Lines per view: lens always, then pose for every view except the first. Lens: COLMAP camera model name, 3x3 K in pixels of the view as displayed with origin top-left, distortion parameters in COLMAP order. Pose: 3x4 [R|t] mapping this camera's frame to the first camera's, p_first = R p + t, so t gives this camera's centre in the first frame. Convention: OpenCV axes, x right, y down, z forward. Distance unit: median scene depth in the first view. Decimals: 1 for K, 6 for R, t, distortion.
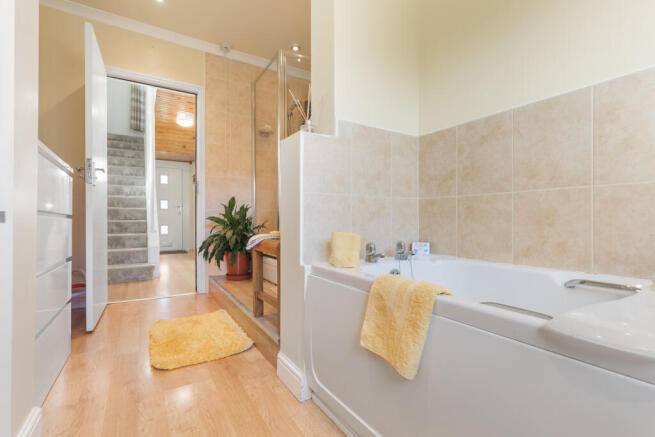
lens RADIAL K [[297.9, 0, 327.2], [0, 297.9, 219.3], [0, 0, 1]] dist [0.000412, -0.003130]
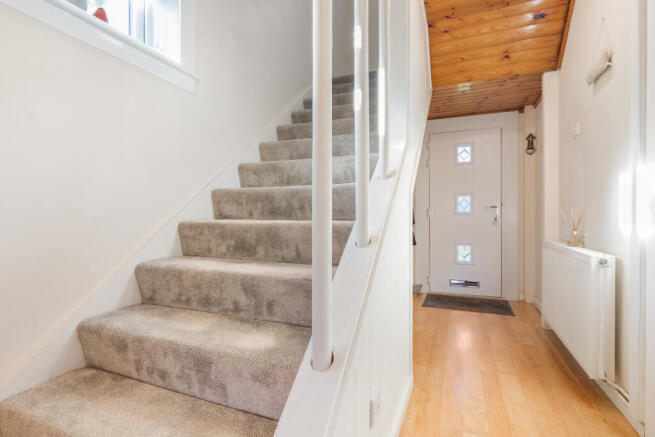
lens RADIAL K [[297.9, 0, 327.4], [0, 297.9, 218.8], [0, 0, 1]] dist [0.000412, -0.003130]
pose [[0.549826, 0.005391, -0.835262, -0.251272], [-0.000785, 0.999982, 0.005938, -0.027384], [0.835279, -0.002610, 0.549821, 0.526027]]
